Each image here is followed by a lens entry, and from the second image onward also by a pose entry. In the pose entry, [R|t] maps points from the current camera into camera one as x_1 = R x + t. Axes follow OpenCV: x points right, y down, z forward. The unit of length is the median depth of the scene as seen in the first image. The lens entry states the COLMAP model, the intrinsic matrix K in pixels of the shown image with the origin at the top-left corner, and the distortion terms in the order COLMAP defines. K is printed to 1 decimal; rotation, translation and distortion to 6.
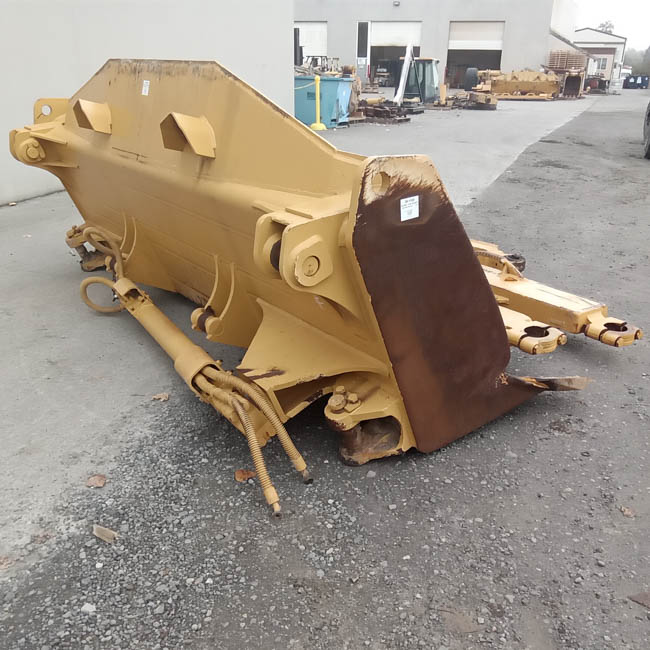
lens RADIAL K [[690.0, 0, 325.2], [0, 690.0, 361.8], [0, 0, 1]] dist [0.093614, -0.029841]
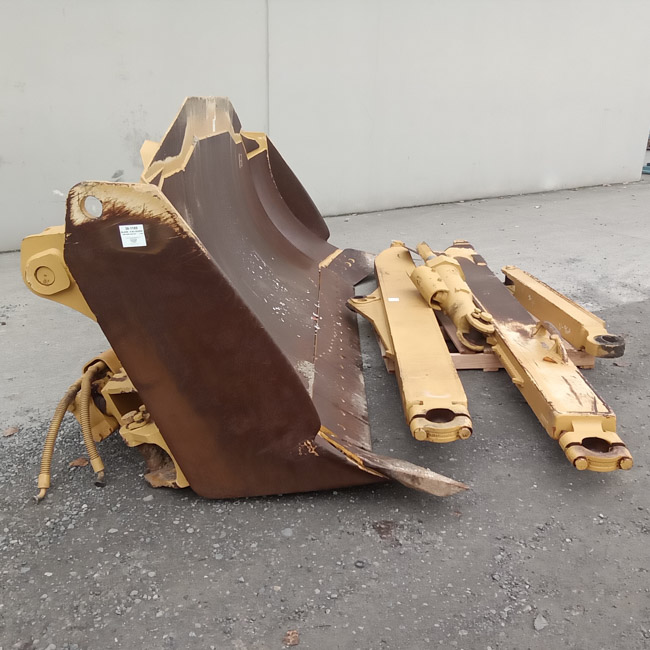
lens RADIAL K [[690.0, 0, 325.2], [0, 690.0, 361.8], [0, 0, 1]] dist [0.093614, -0.029841]
pose [[0.792970, 0.215430, -0.569903, 0.930925], [-0.238625, 0.970487, 0.034830, -0.144334], [0.560587, 0.108373, 0.820974, 0.349343]]
